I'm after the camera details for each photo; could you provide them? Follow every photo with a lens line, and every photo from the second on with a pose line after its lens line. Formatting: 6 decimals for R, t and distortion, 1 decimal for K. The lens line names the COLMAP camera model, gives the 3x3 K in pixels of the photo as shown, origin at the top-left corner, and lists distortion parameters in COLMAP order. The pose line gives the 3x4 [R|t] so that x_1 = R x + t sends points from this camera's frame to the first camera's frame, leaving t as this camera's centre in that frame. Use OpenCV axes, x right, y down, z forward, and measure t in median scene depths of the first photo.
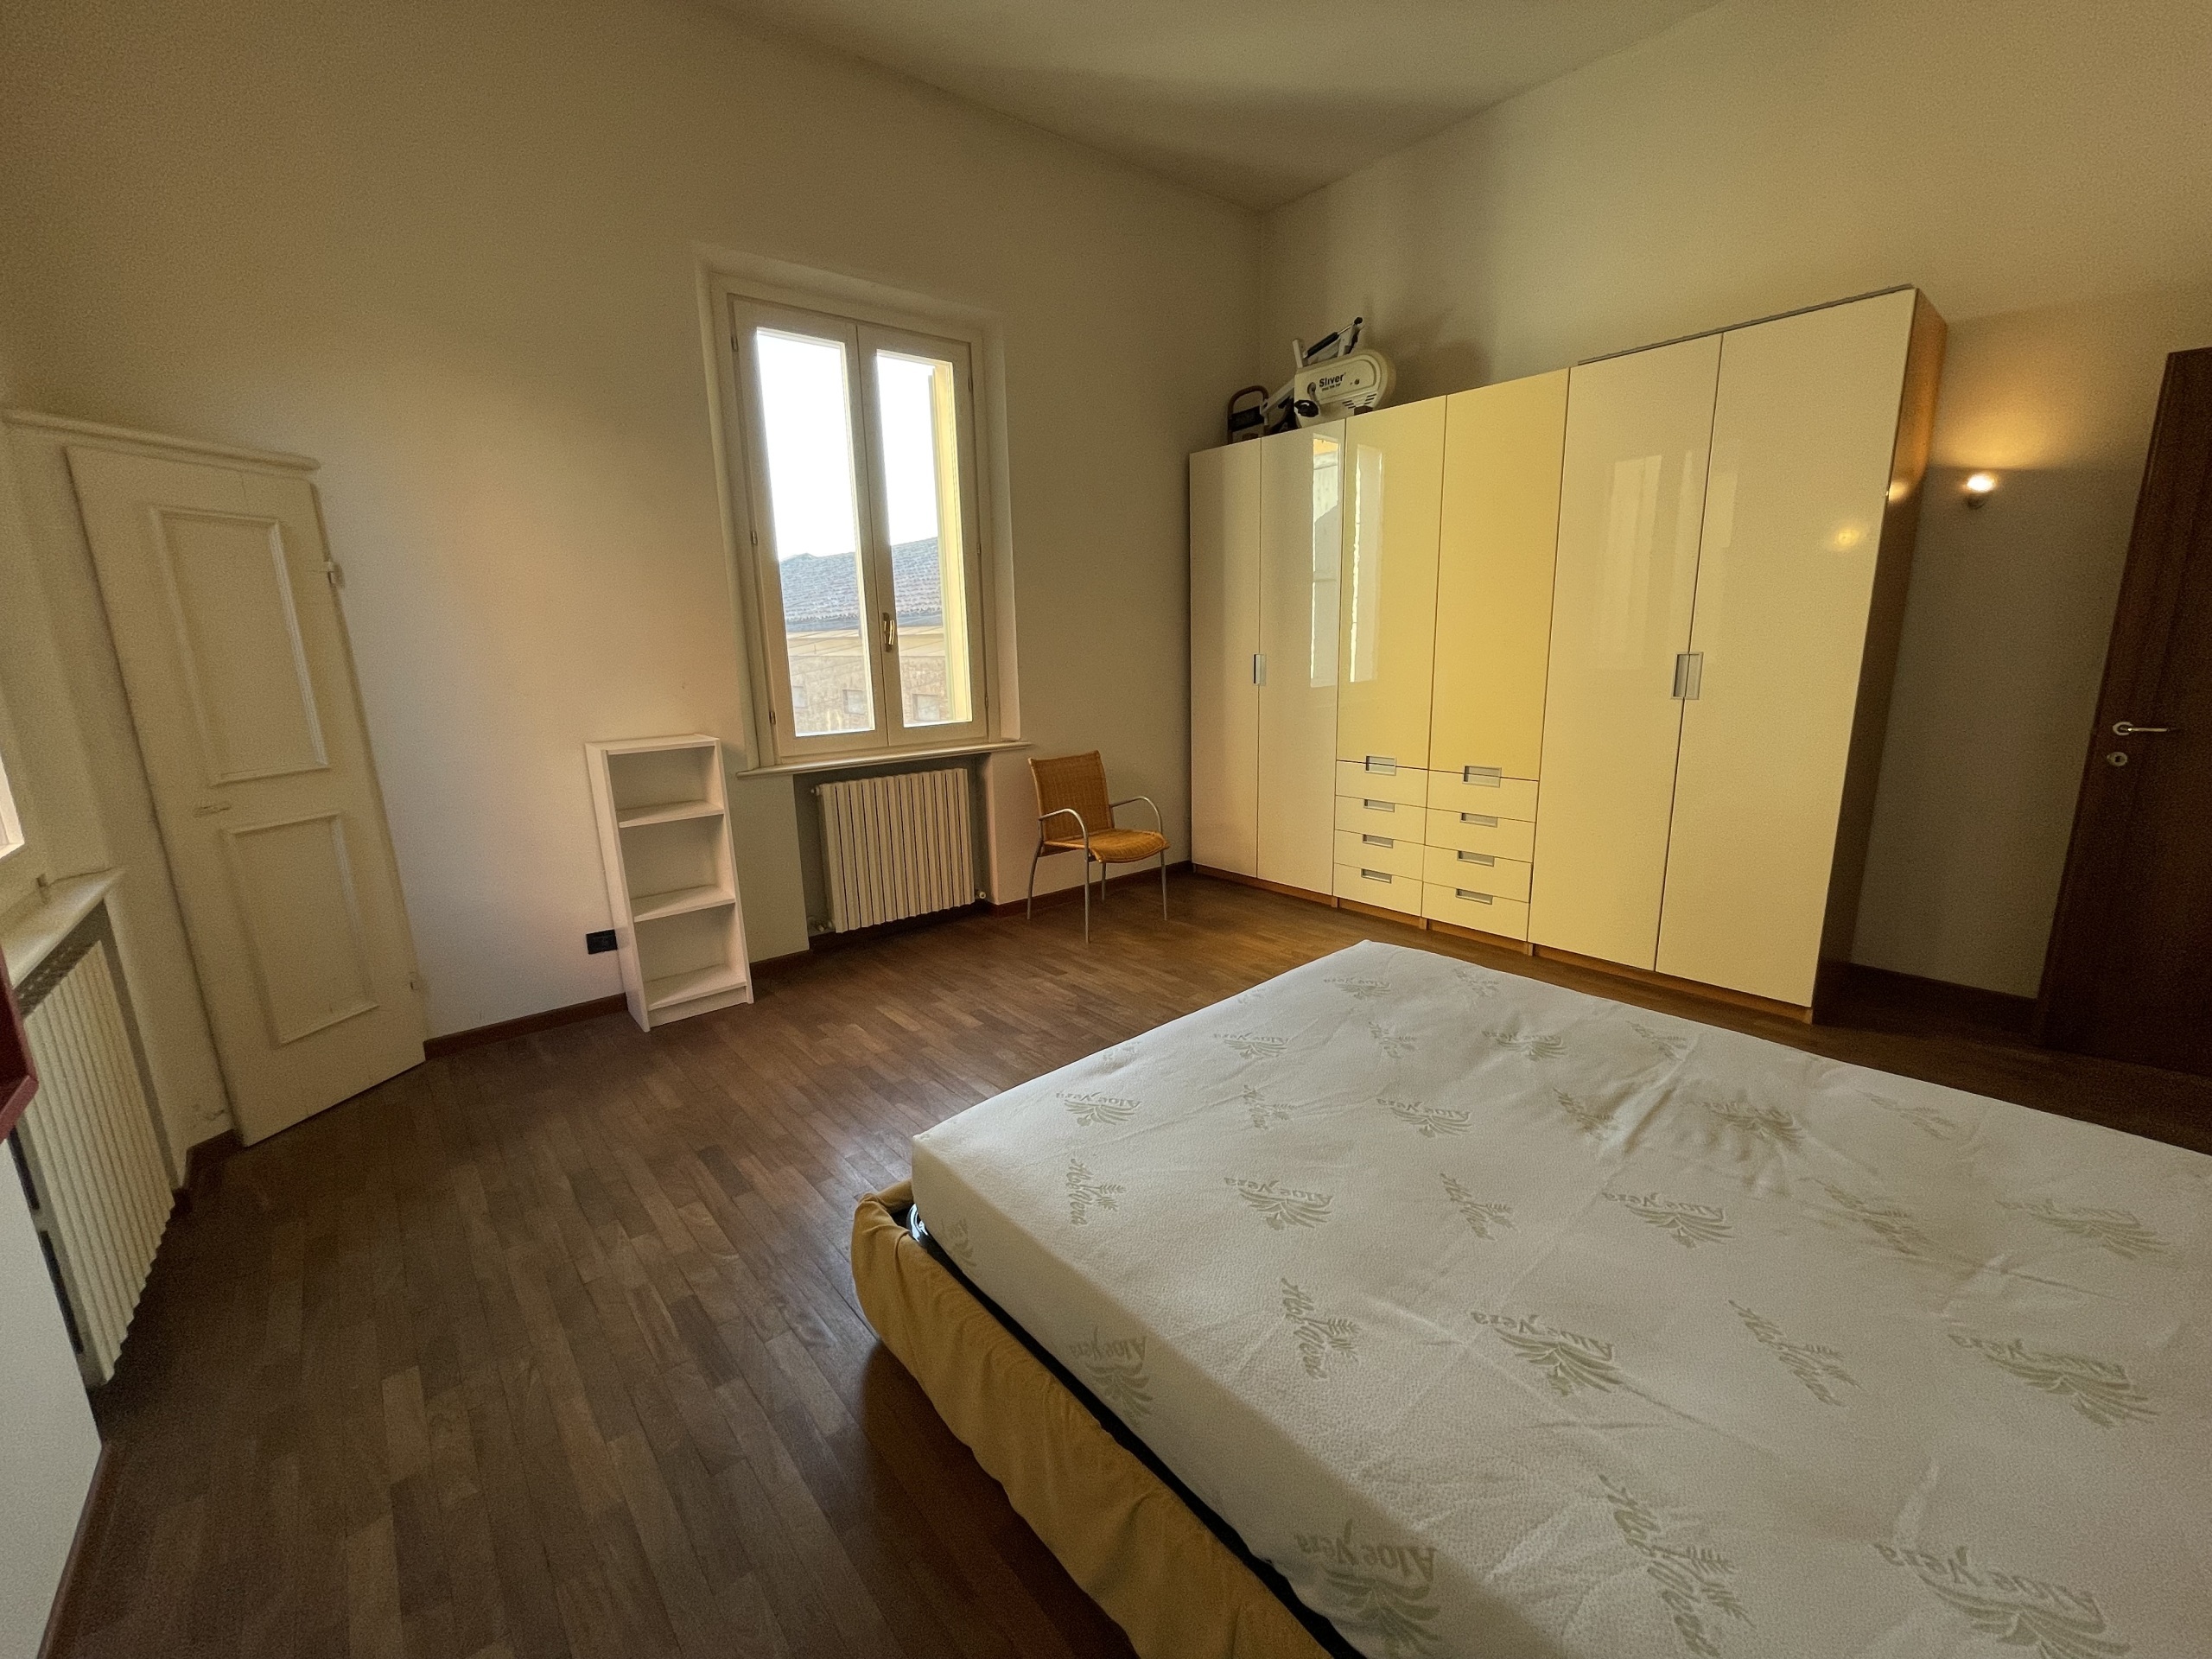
lens RADIAL K [[896.0, 0, 1105.3], [0, 896.0, 824.5], [0, 0, 1]] dist [-0.001949, -0.000168]
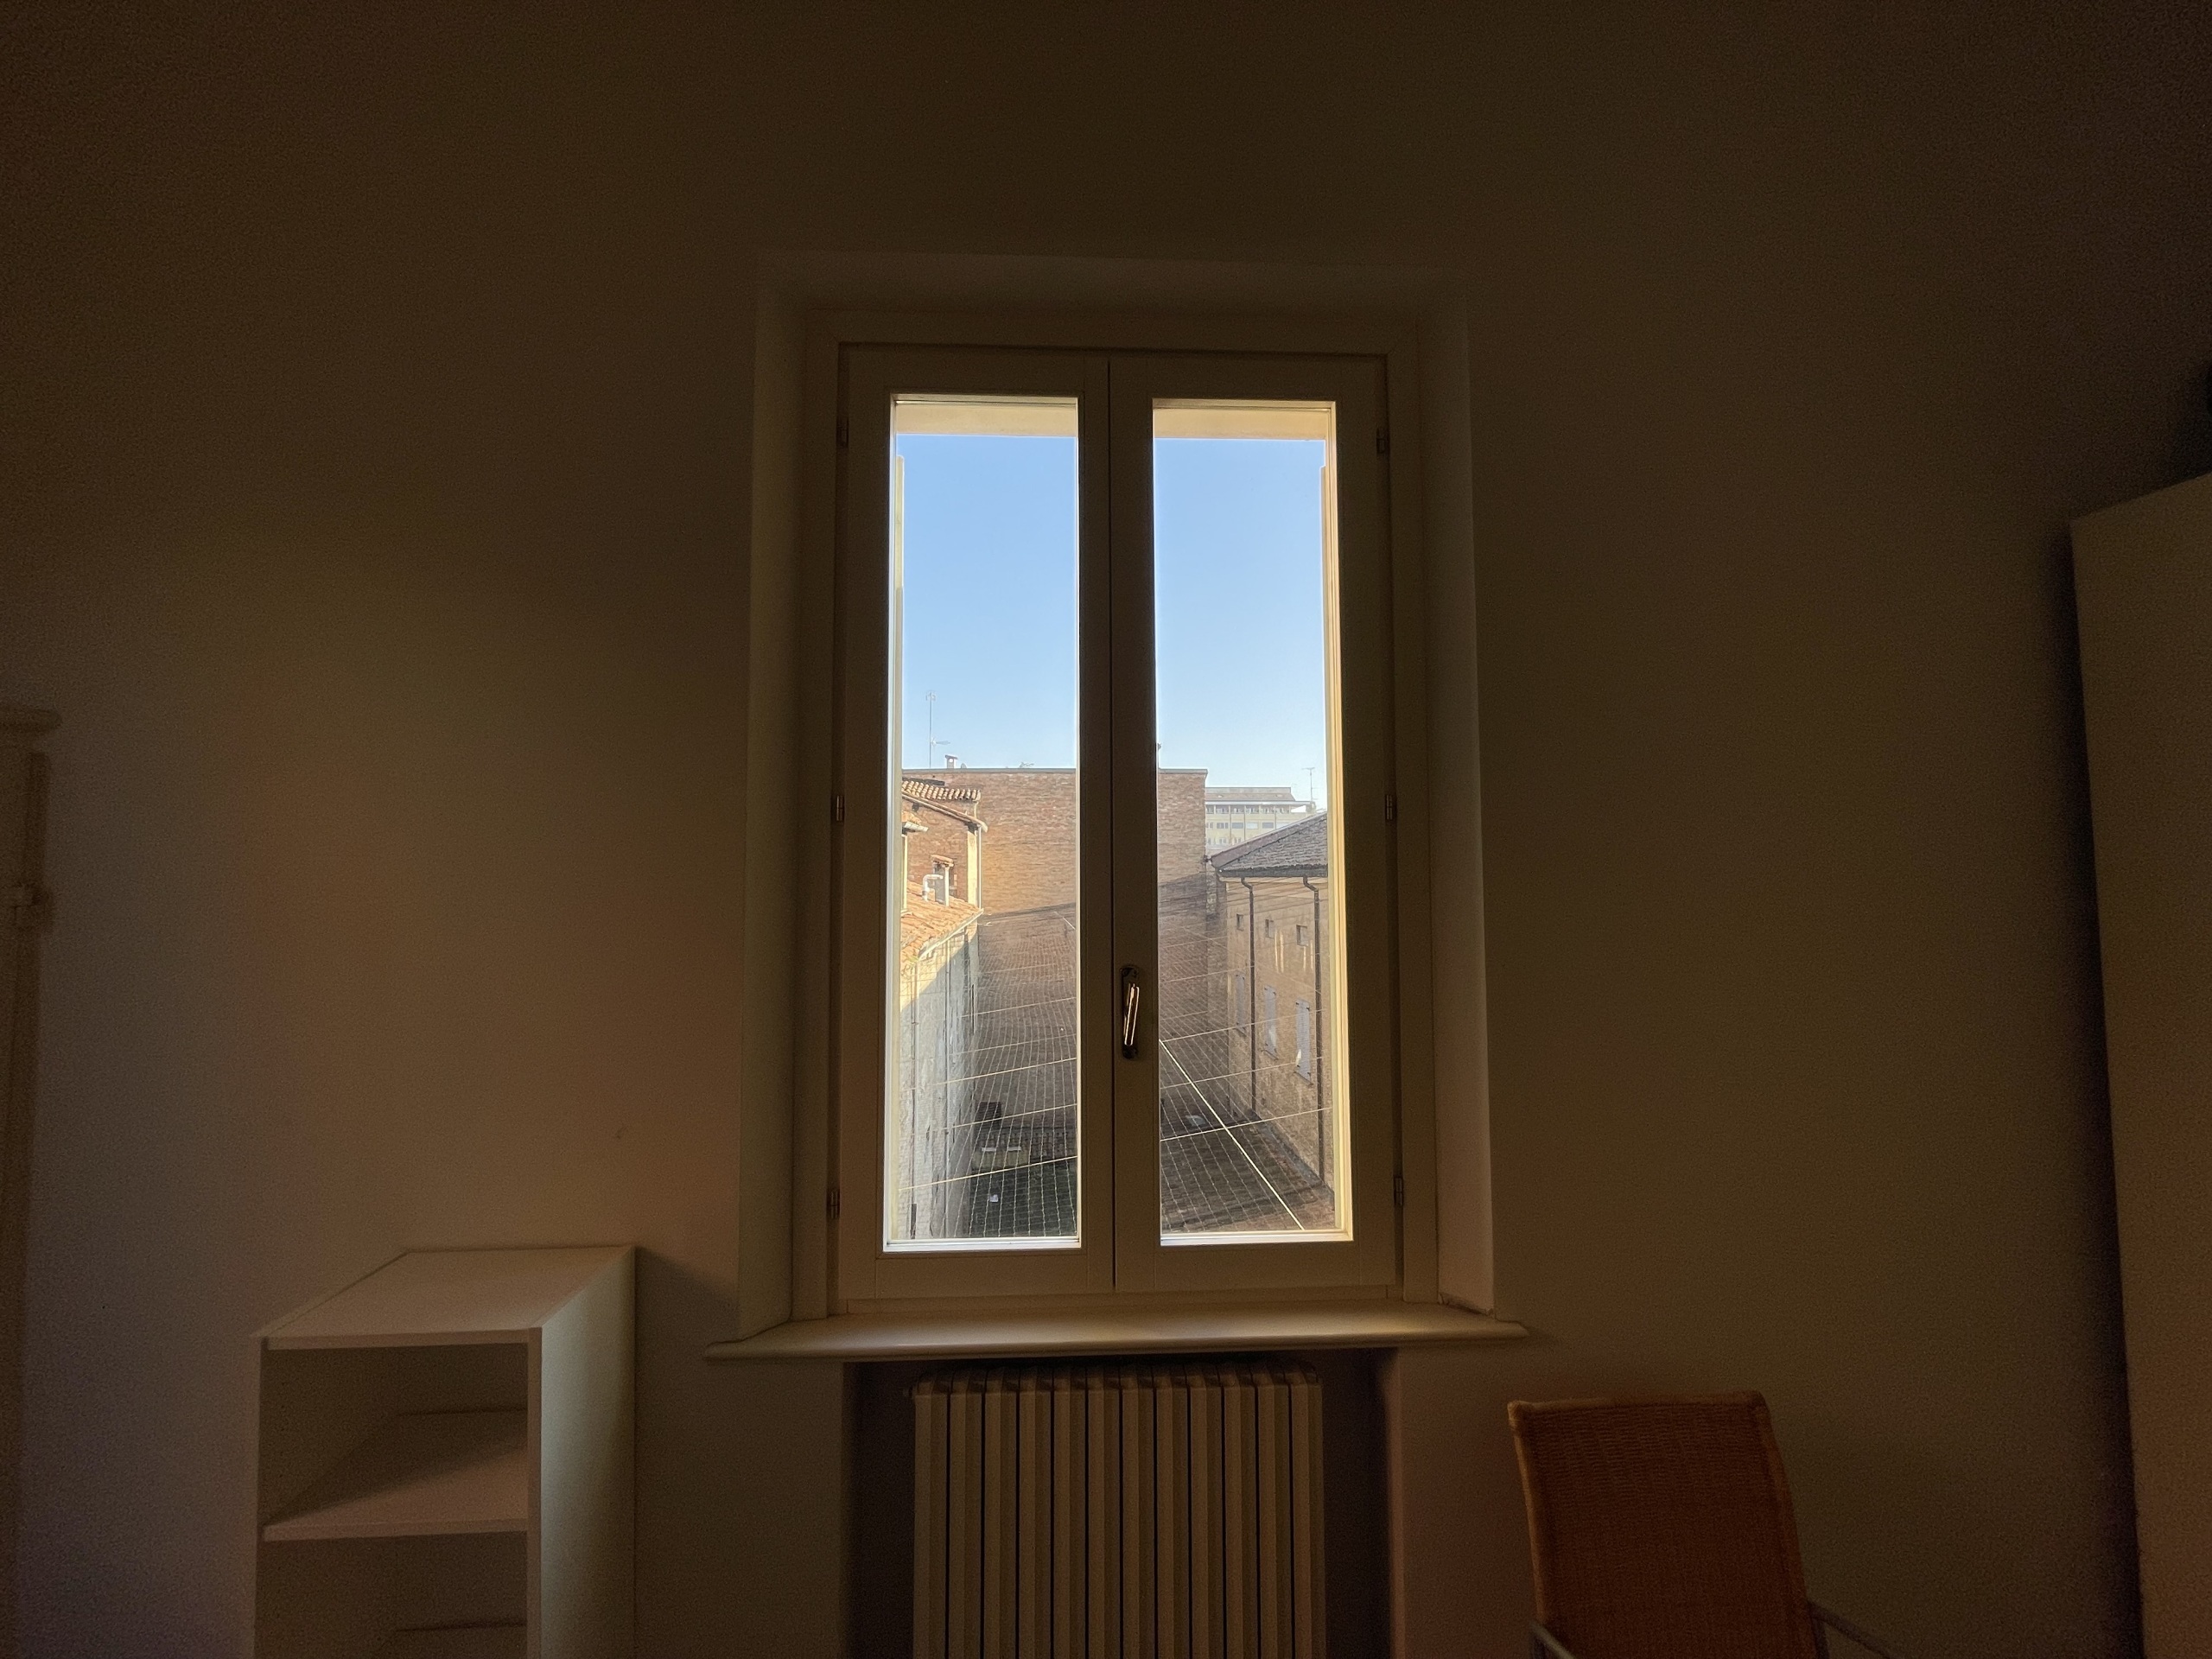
lens RADIAL K [[936.3, 0, 1187.3], [0, 936.3, 832.6], [0, 0, 1]] dist [0.001027, 0.000183]
pose [[0.808132, -0.012975, -0.588858, 0.040547], [-0.136190, 0.968549, -0.208244, -0.240296], [0.573040, 0.248485, 0.780949, 0.754483]]
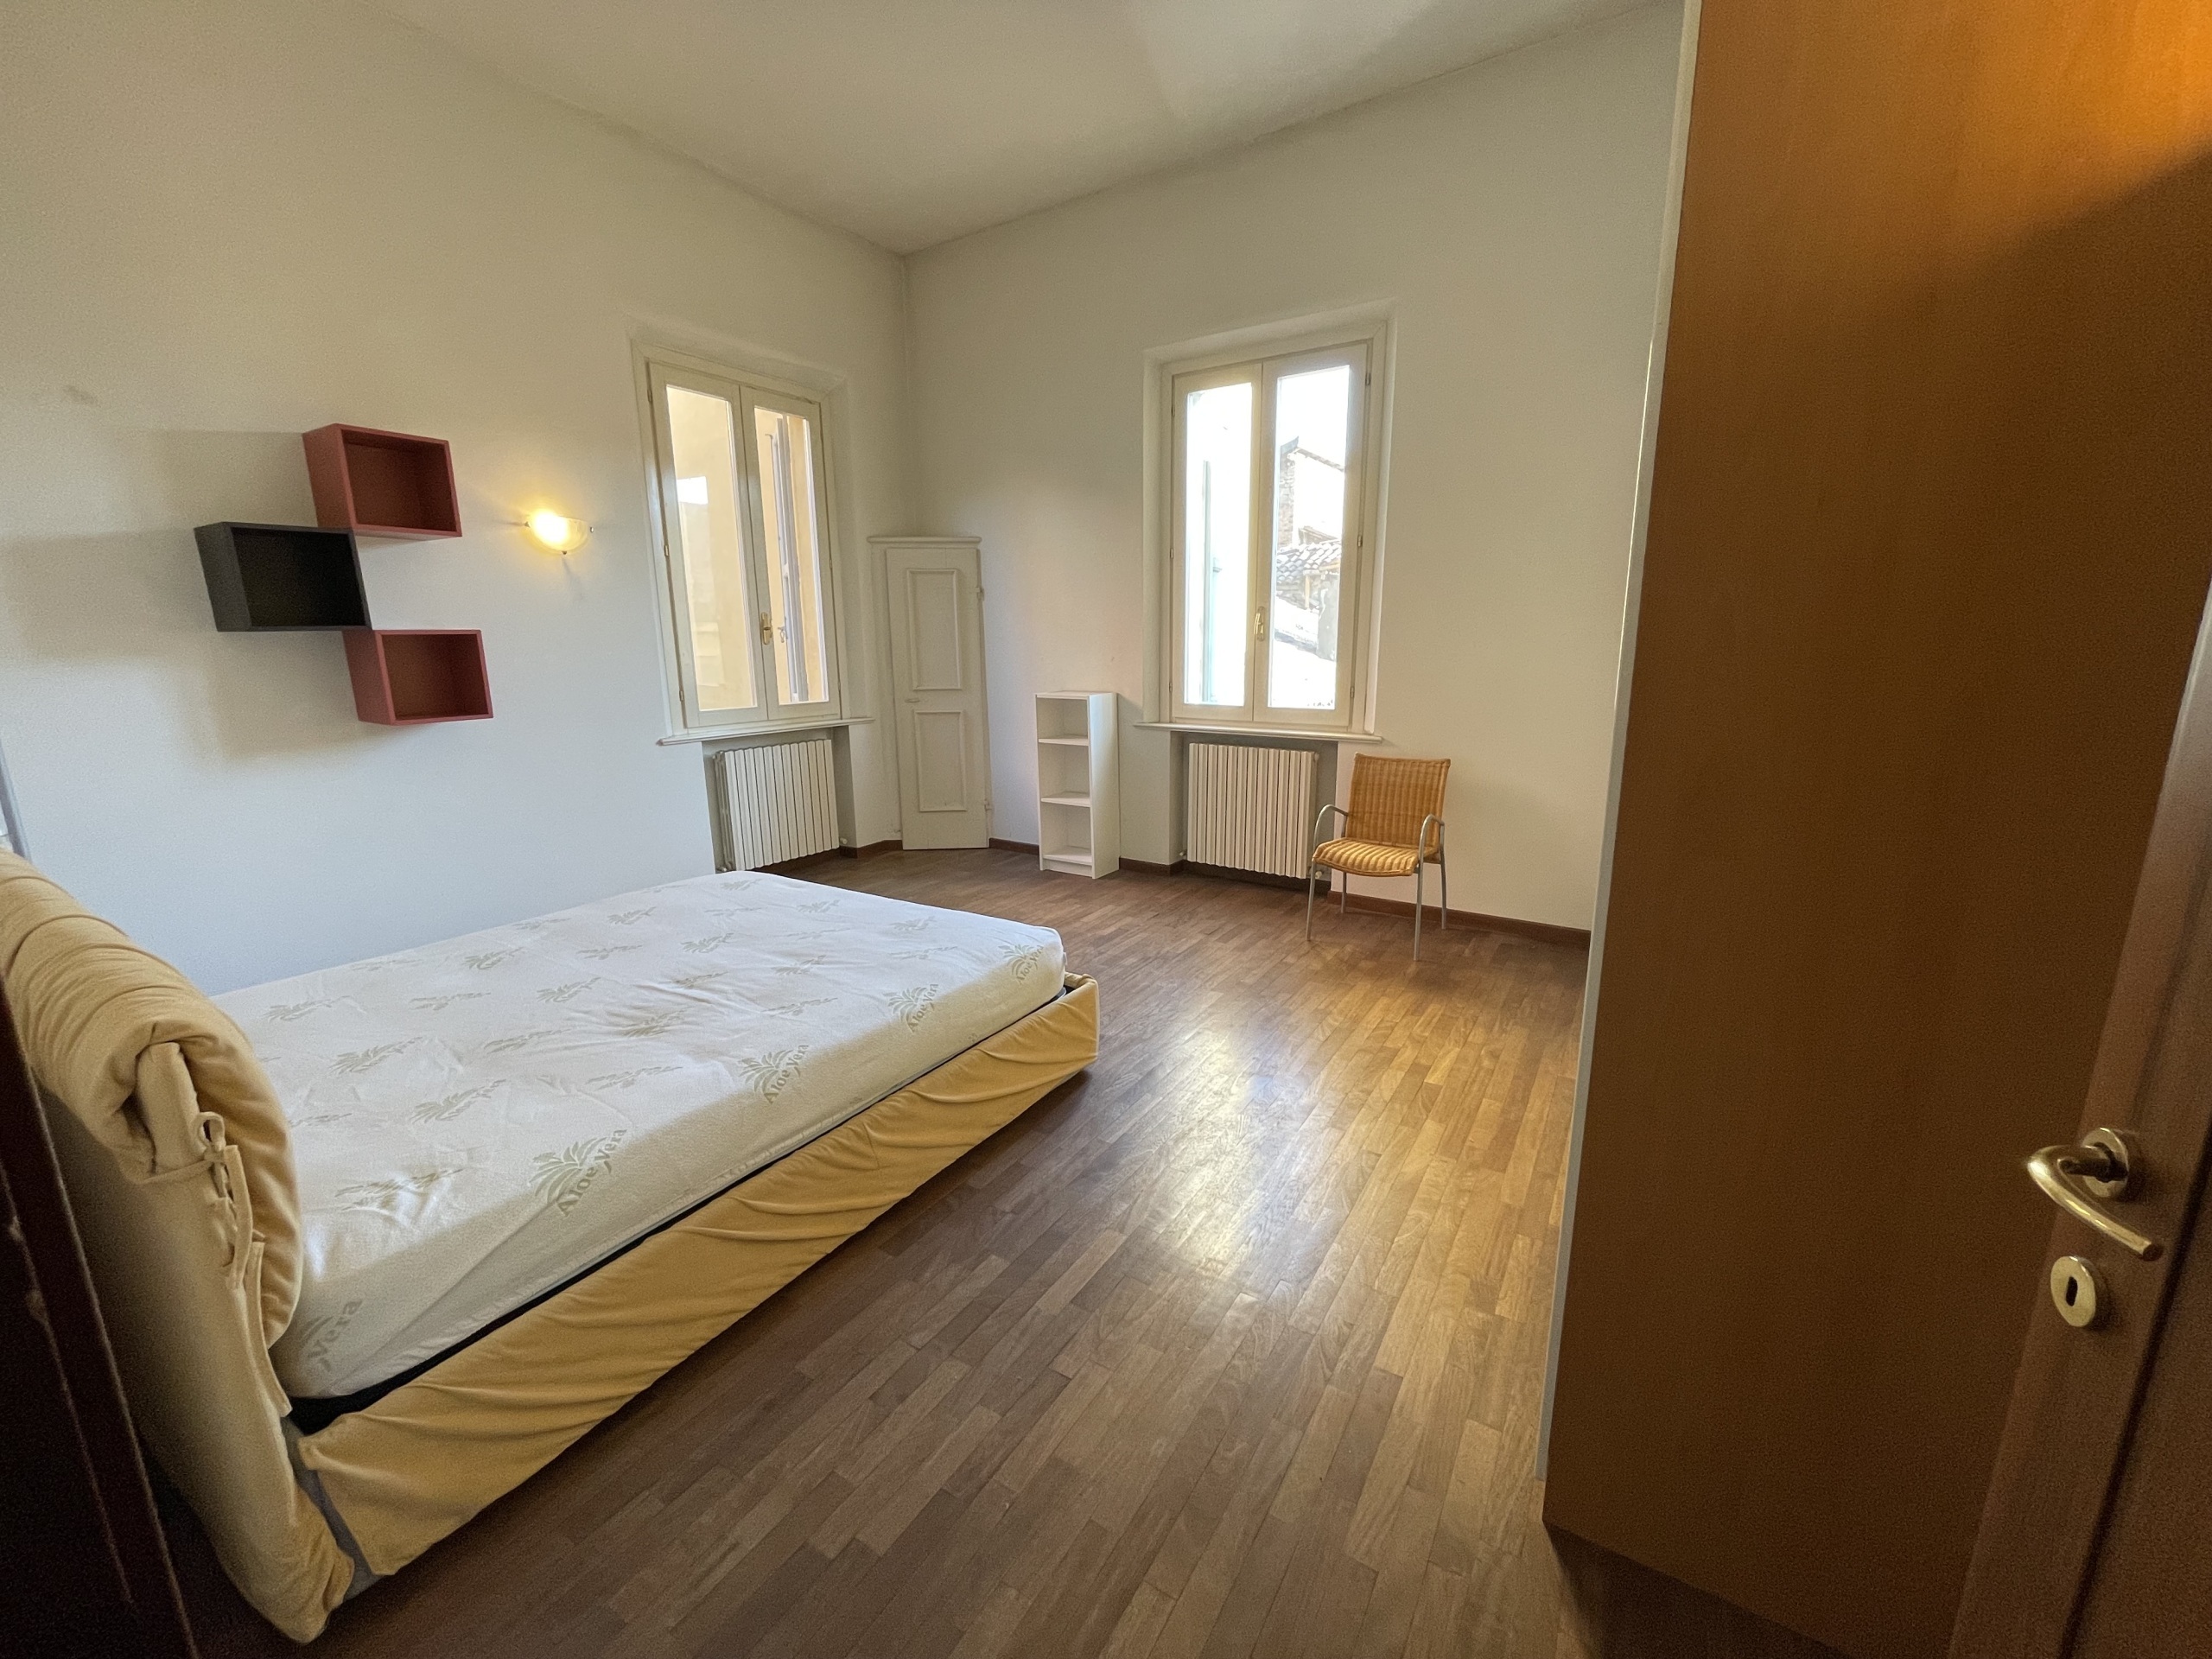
lens RADIAL K [[889.6, 0, 1107.2], [0, 889.6, 828.2], [0, 0, 1]] dist [-0.003589, -0.000383]
pose [[0.297137, 0.223103, -0.928404, 0.954024], [-0.196703, 0.965766, 0.169126, -0.131636], [0.934354, 0.132366, 0.330850, 0.538359]]
